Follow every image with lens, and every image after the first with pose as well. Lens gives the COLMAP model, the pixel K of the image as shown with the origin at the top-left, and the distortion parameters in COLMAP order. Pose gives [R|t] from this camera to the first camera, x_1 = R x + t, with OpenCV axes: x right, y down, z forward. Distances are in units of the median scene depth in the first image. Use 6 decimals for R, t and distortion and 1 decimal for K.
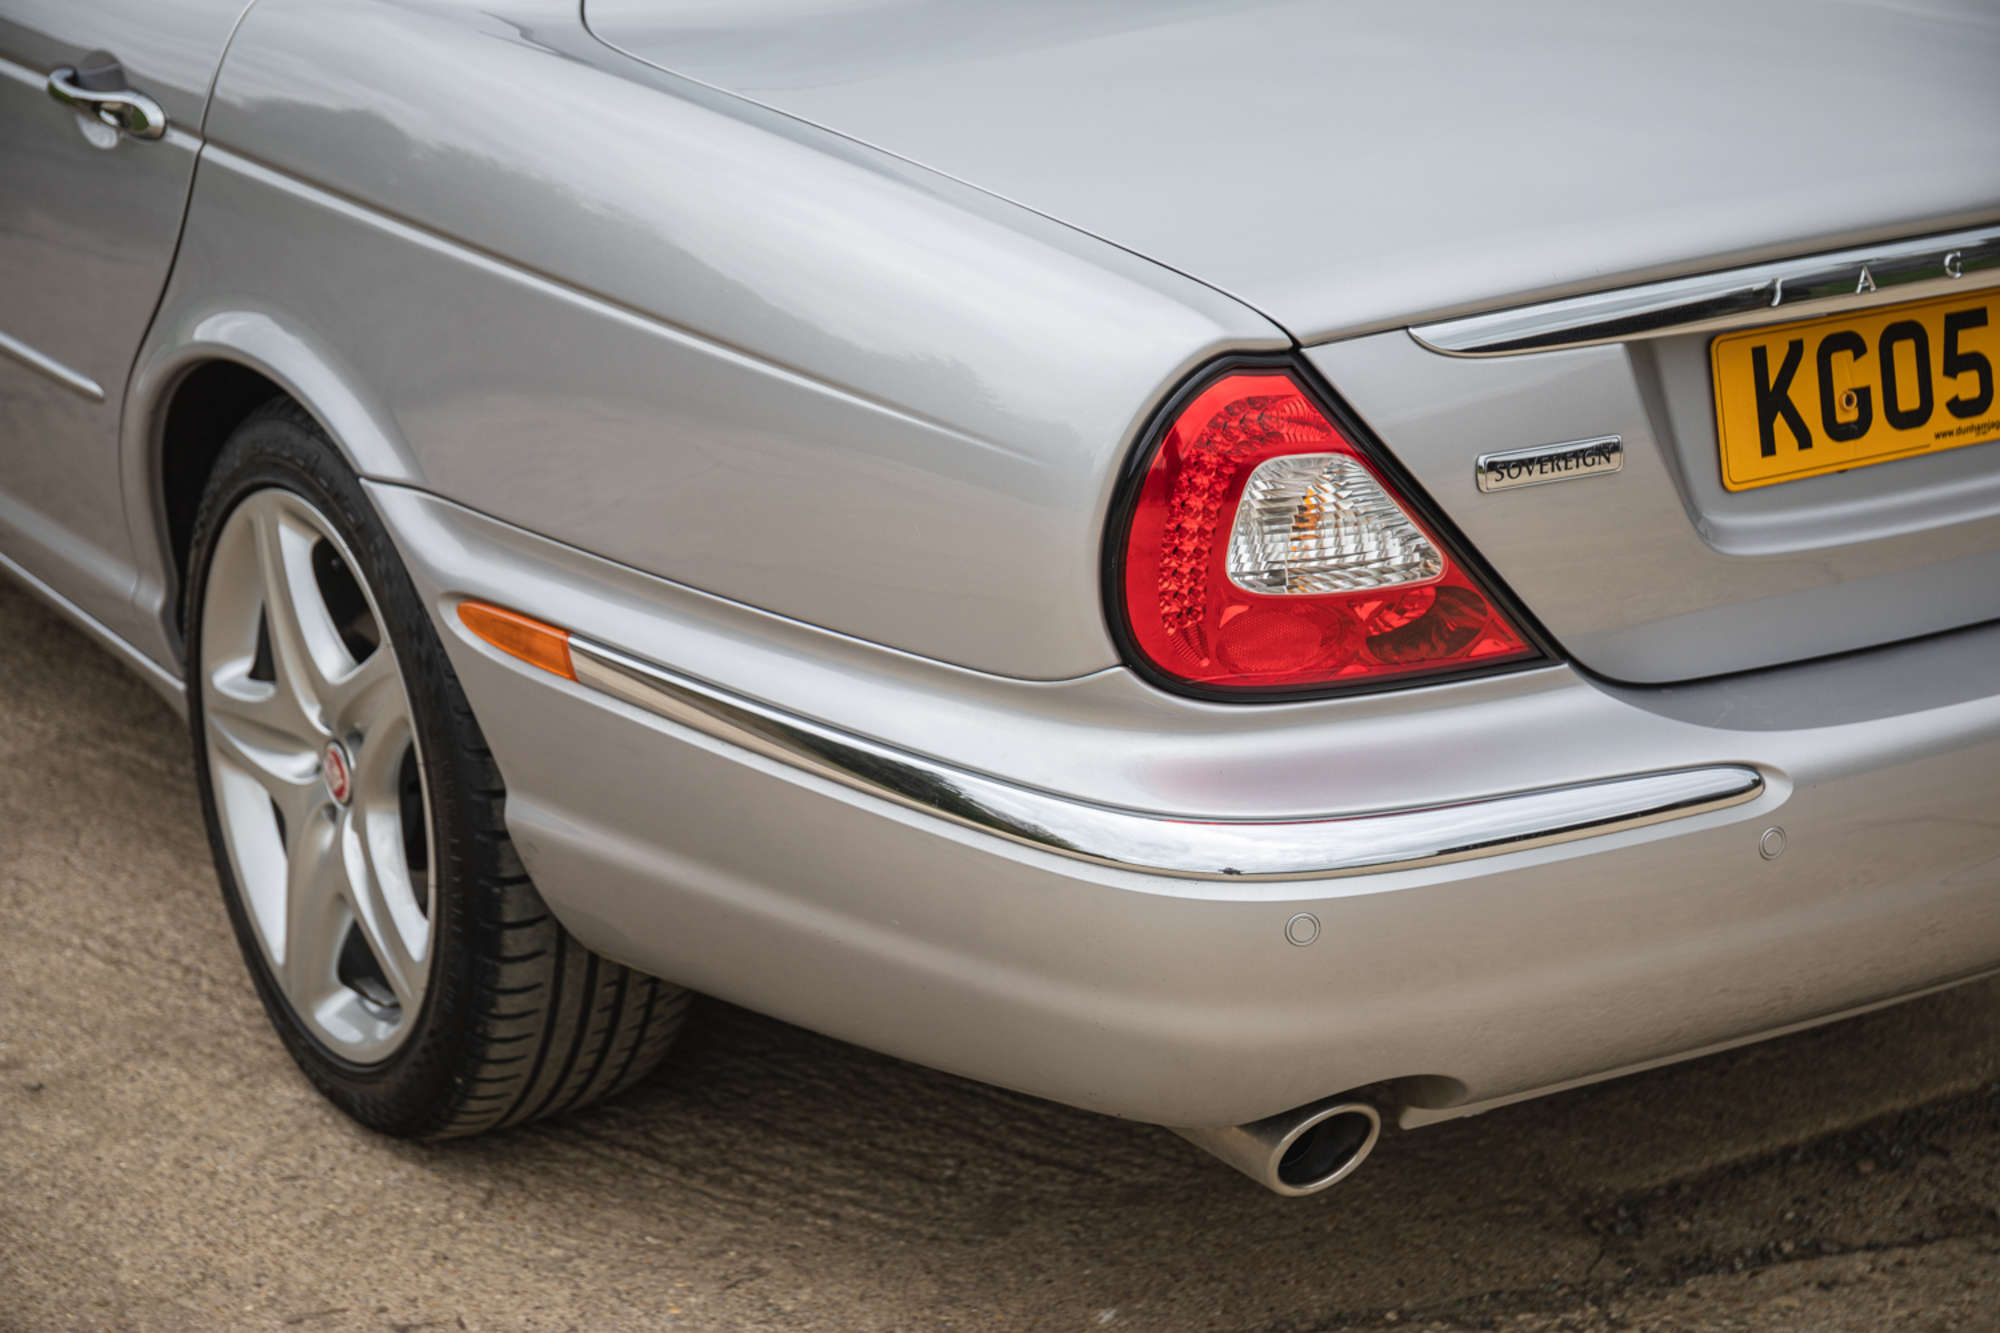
lens RADIAL K [[3520.5, 0, 1000.0], [0, 3520.5, 666.5], [0, 0, 1]] dist [0.088613, 0.067890]
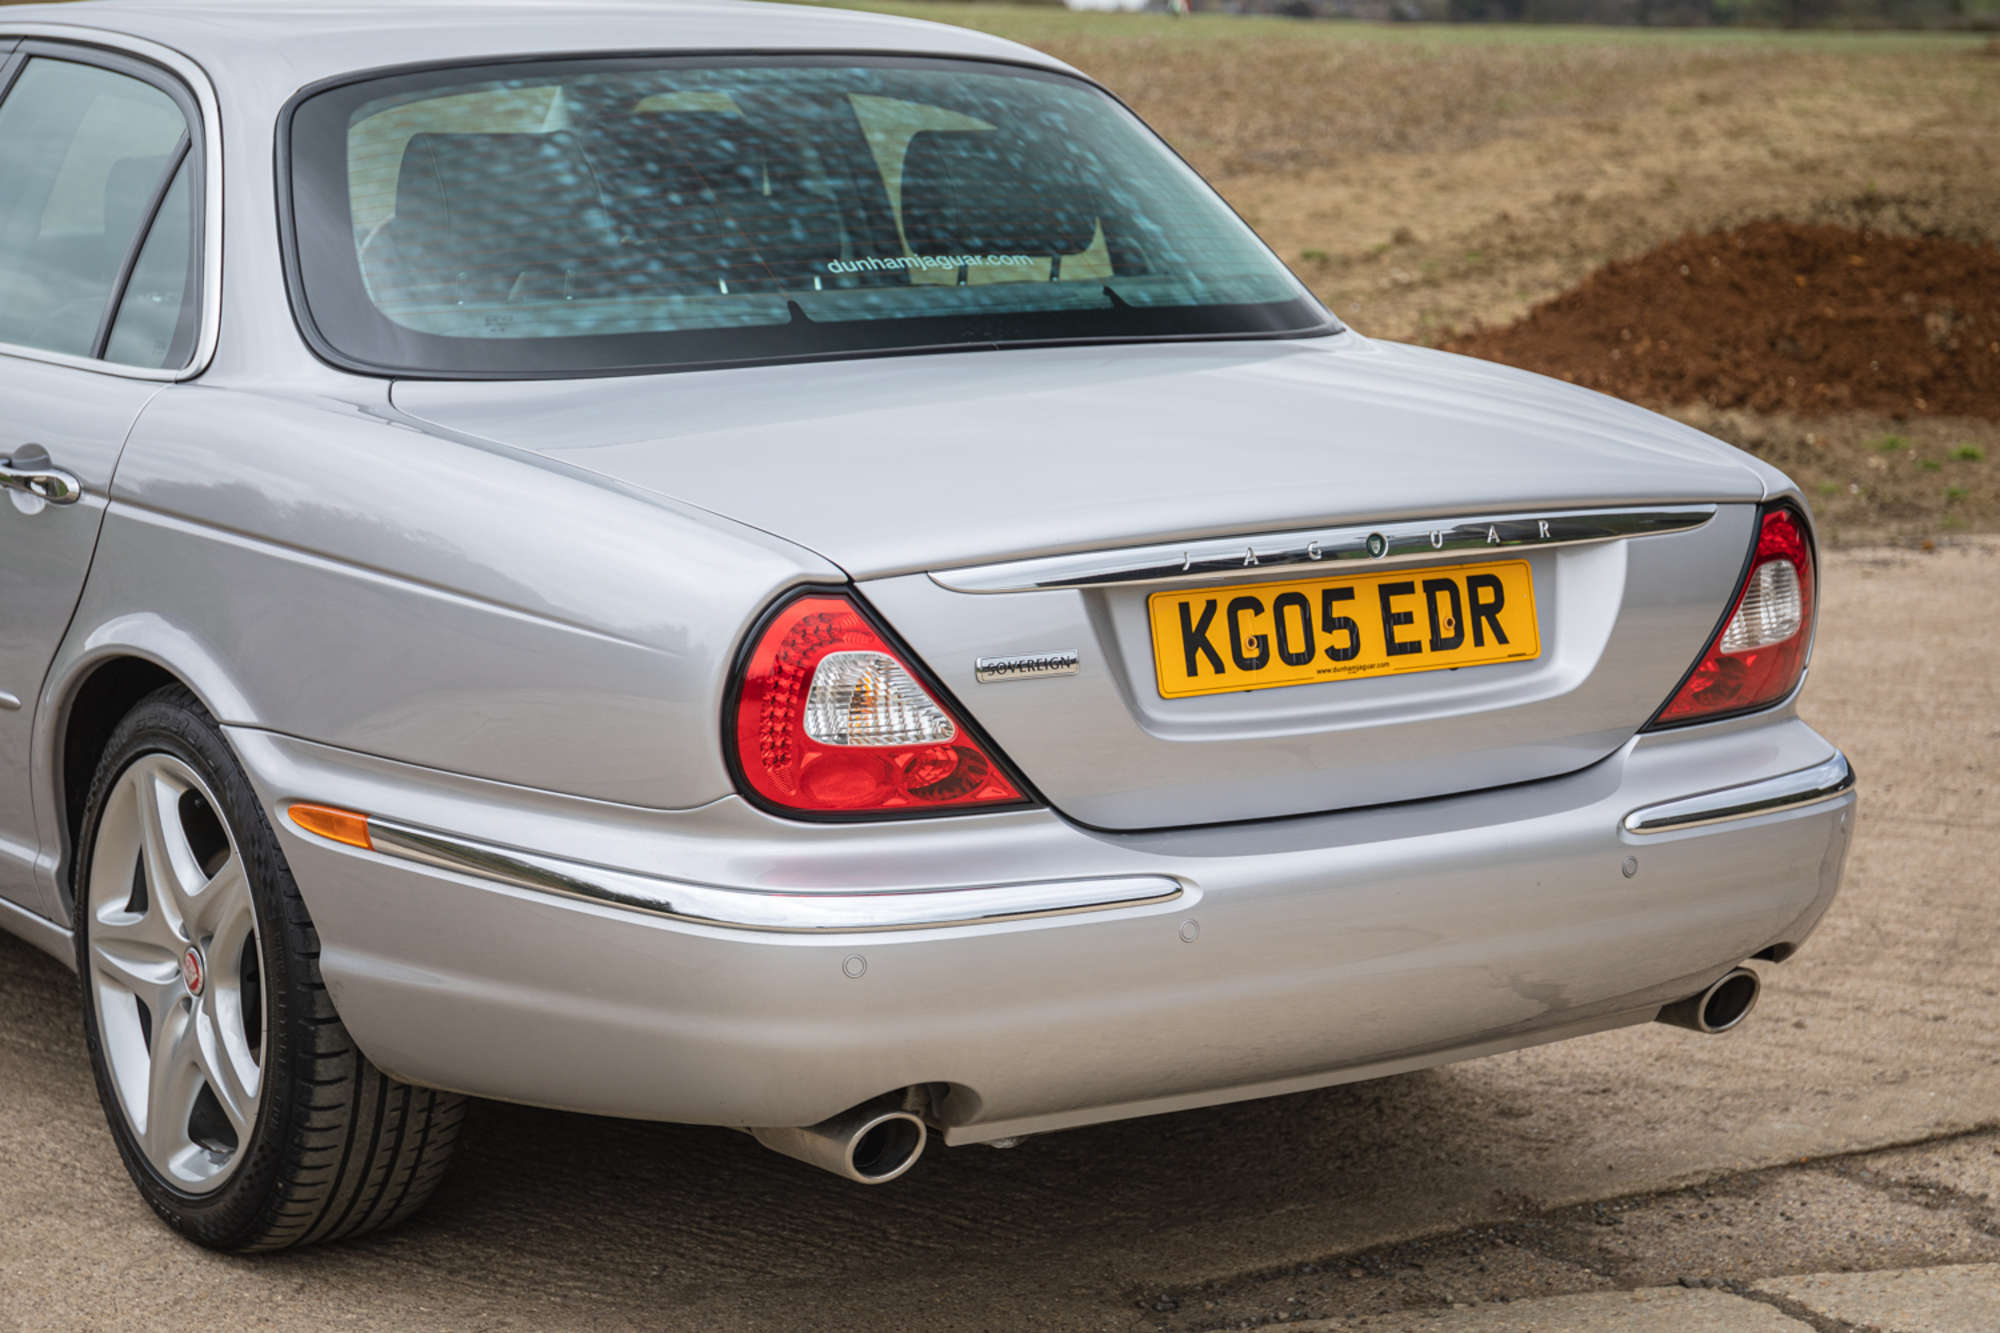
lens RADIAL K [[3720.7, 0, 1000.0], [0, 3720.7, 666.5], [0, 0, 1]] dist [0.007228, 0.104800]
pose [[0.999328, 0.001633, 0.036621, 0.063853], [0.004059, 0.987935, -0.154816, 0.137954], [-0.036432, 0.154860, 0.987264, -0.410836]]
